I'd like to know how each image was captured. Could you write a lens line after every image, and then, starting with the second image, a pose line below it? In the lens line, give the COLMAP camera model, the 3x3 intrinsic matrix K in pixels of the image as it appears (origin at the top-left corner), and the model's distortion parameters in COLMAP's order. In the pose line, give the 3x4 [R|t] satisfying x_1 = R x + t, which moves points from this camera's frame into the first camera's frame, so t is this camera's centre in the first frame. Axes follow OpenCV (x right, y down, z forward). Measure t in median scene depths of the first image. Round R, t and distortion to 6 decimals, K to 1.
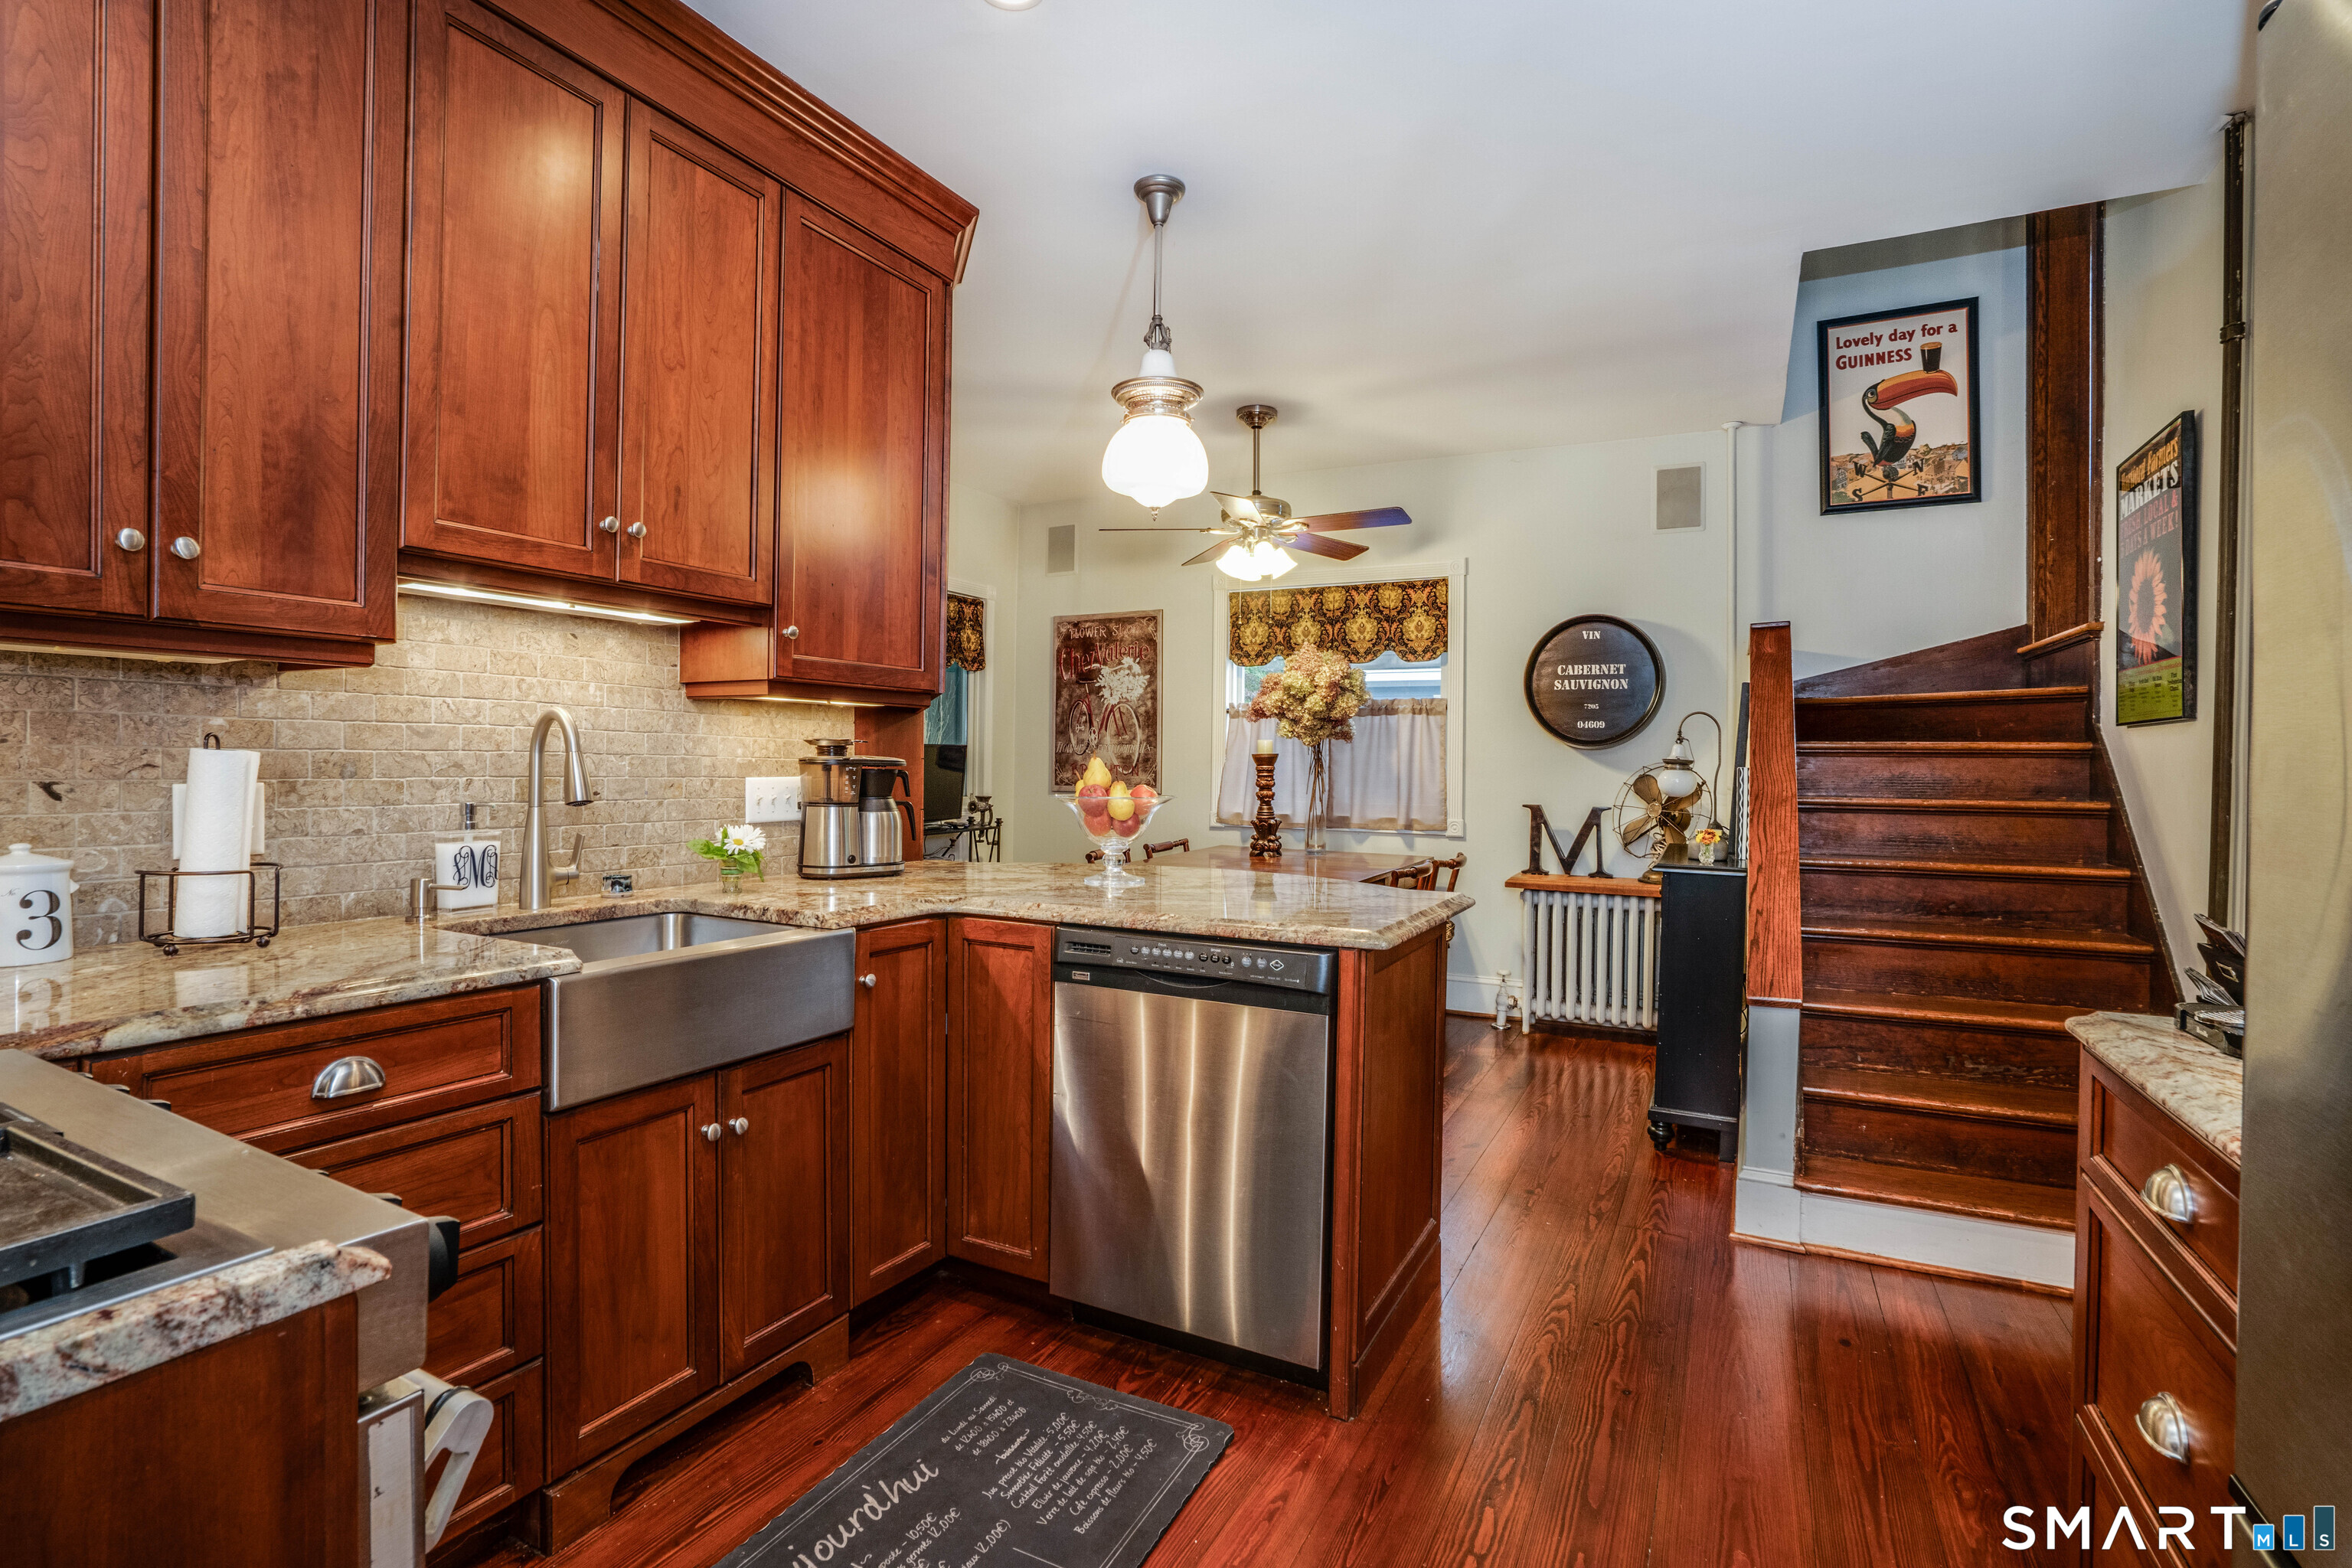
lens RADIAL K [[1078.9, 0, 1171.6], [0, 1078.9, 769.9], [0, 0, 1]] dist [-0.033294, 0.000409]
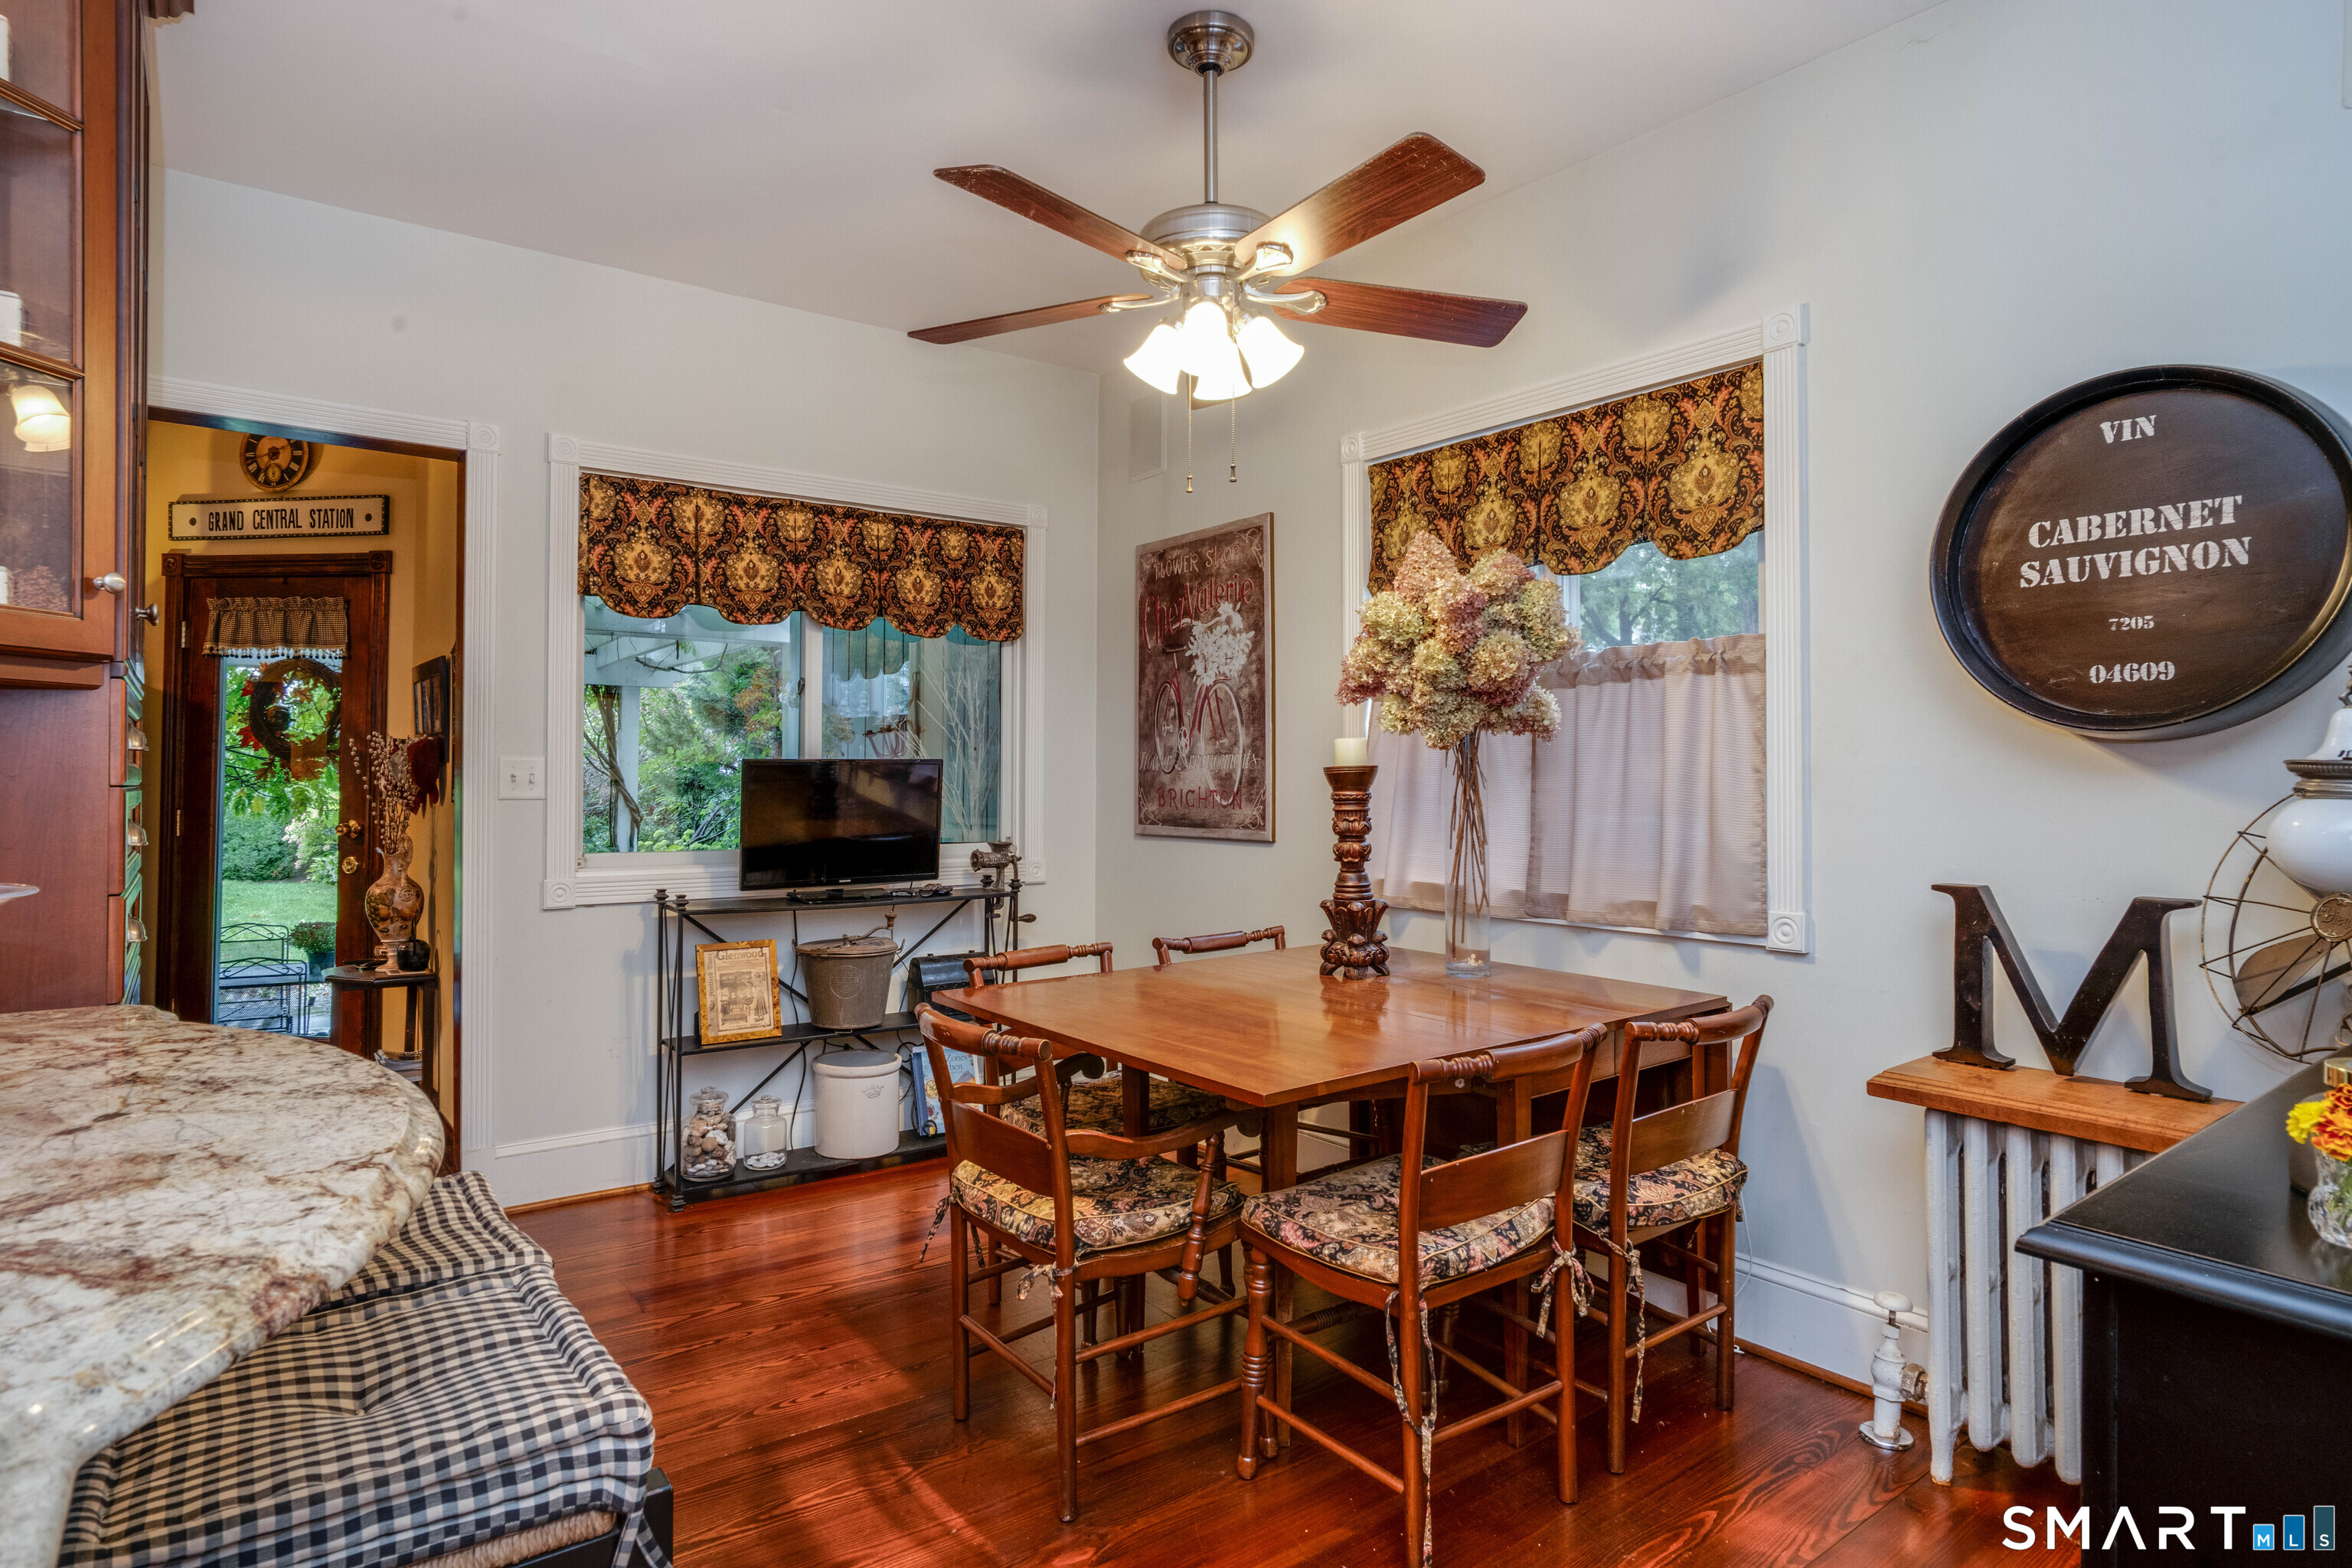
lens RADIAL K [[1268.5, 0, 1186.4], [0, 1268.5, 773.2], [0, 0, 1]] dist [-0.000699, 0.002935]
pose [[0.906525, -0.012266, -0.421973, 0.259448], [0.005419, 0.999834, -0.017421, -0.002013], [0.422117, 0.013506, 0.906441, 0.434808]]
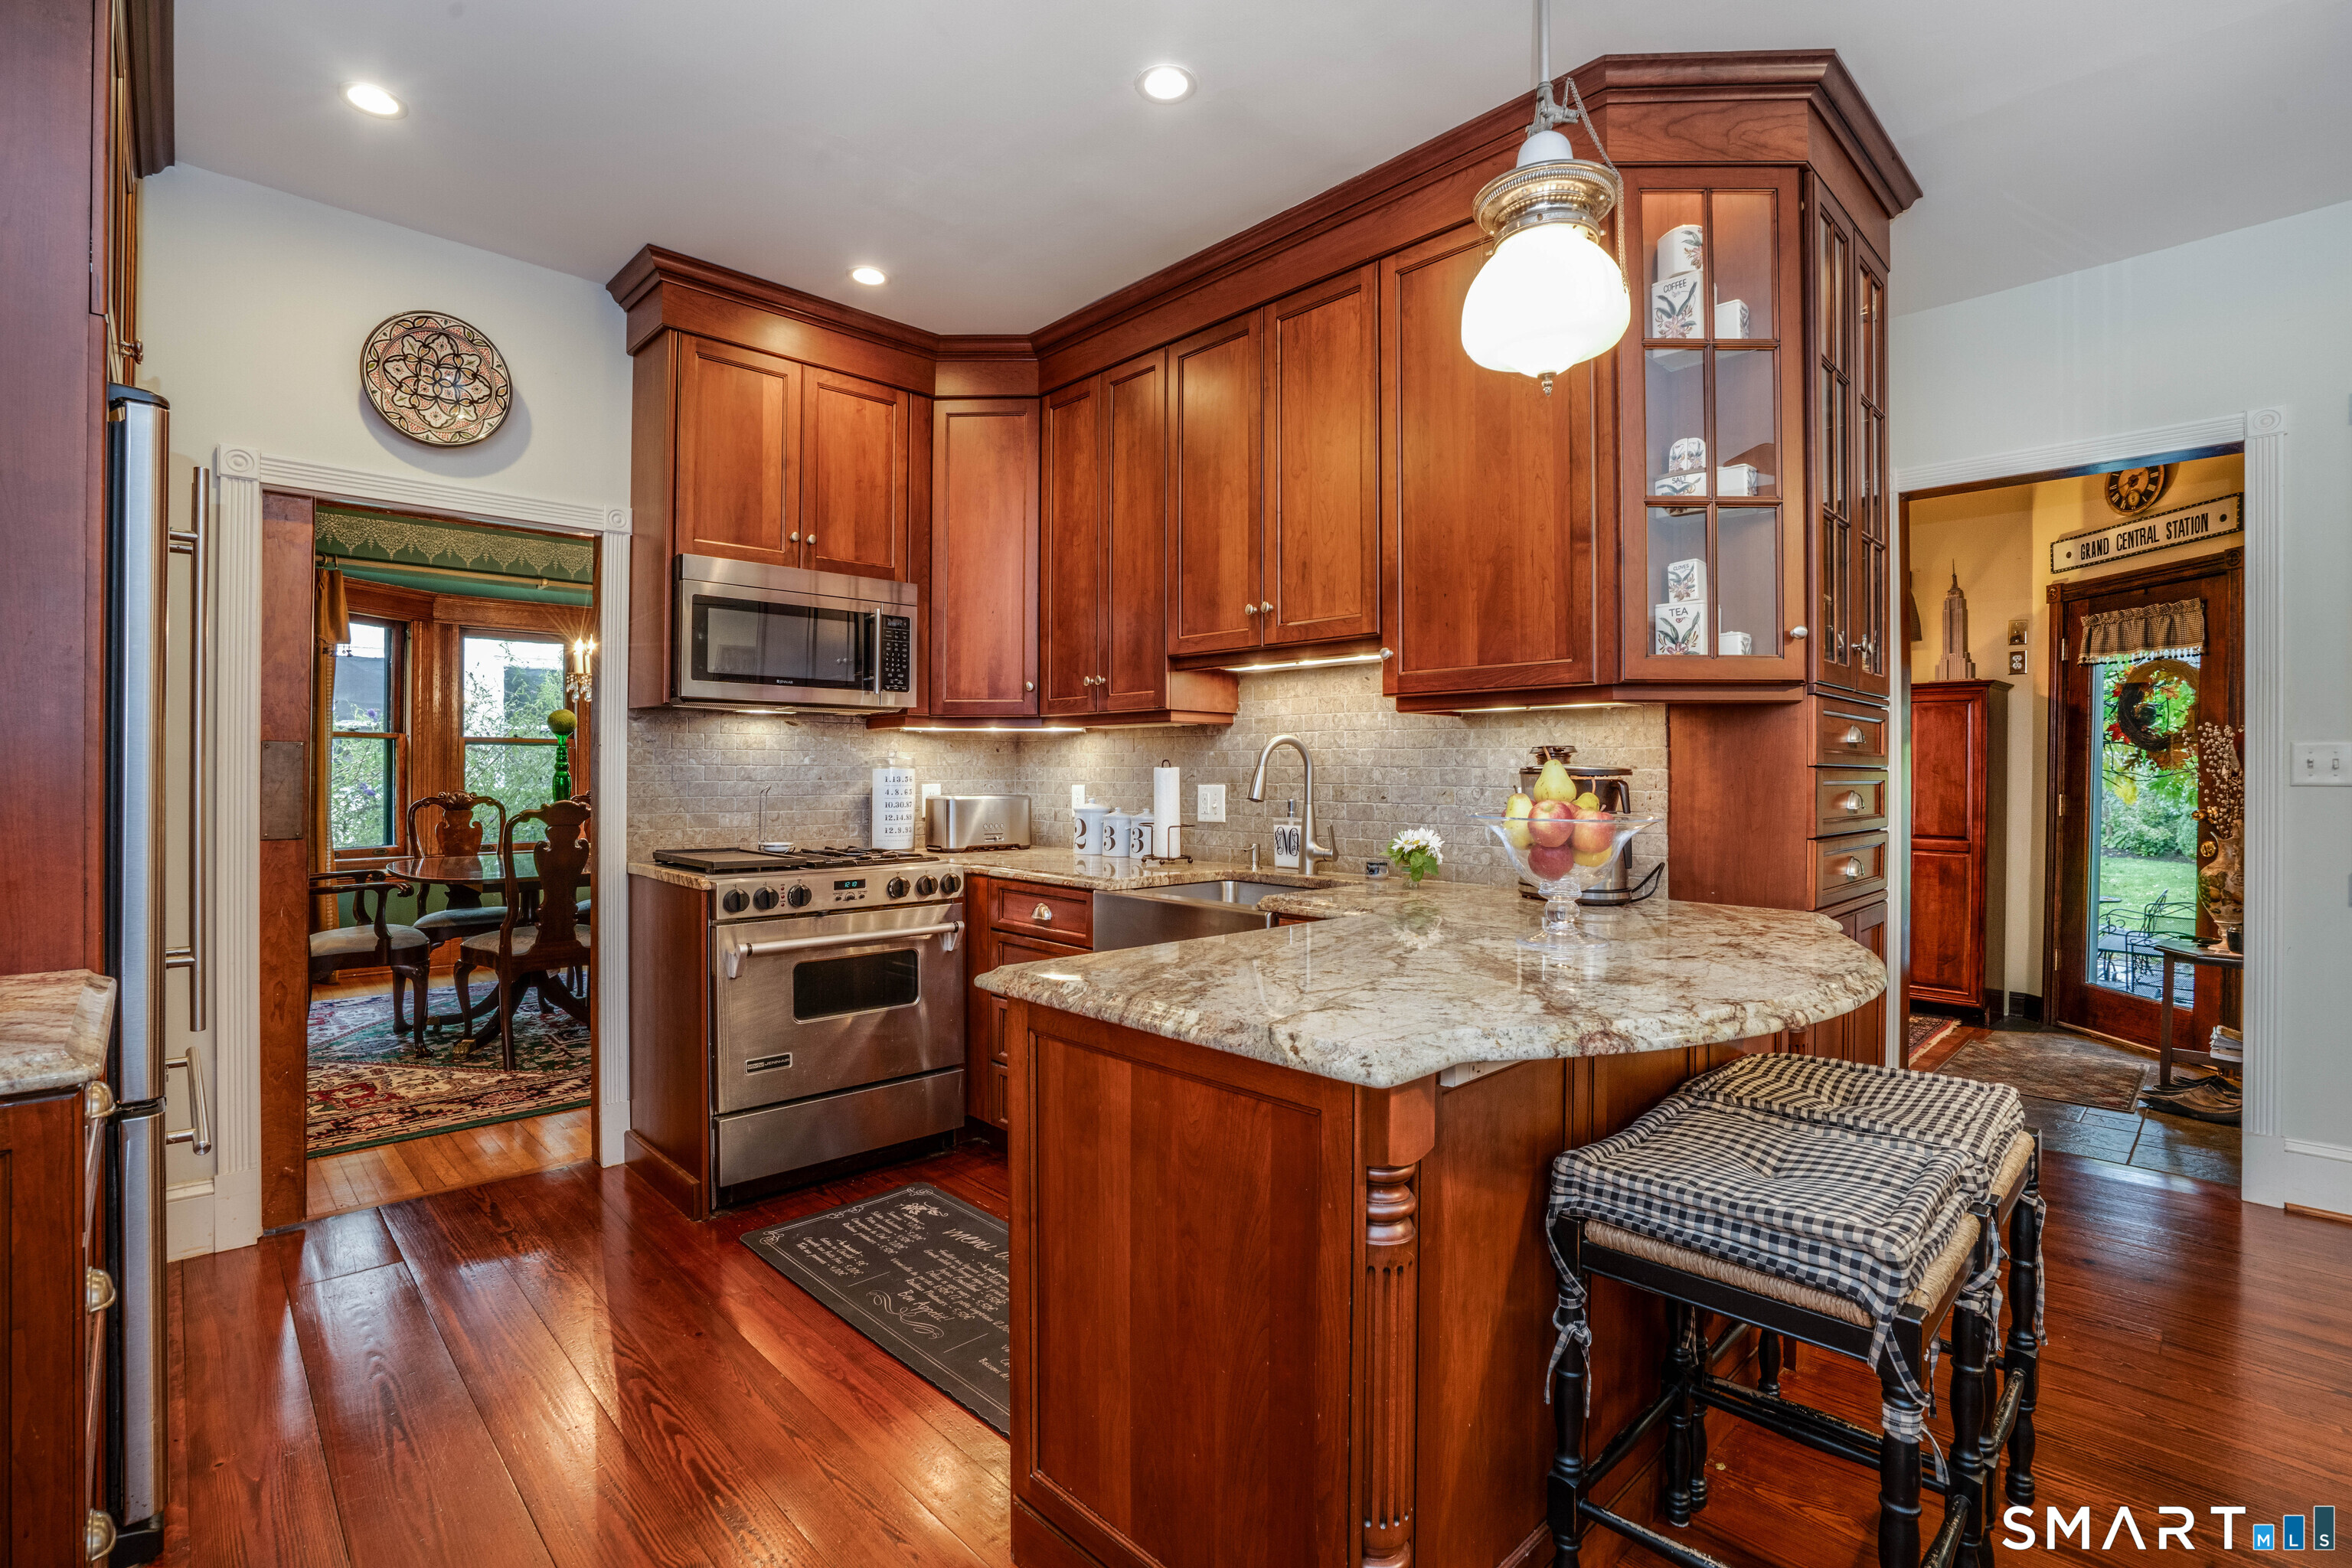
lens RADIAL K [[1078.9, 0, 1165.6], [0, 1078.9, 775.3], [0, 0, 1]] dist [-0.033294, 0.000409]
pose [[-0.314667, -0.009803, -0.949151, 0.341059], [-0.011019, 0.999917, -0.006674, 0.003038], [0.949138, 0.008359, -0.314749, 0.507497]]
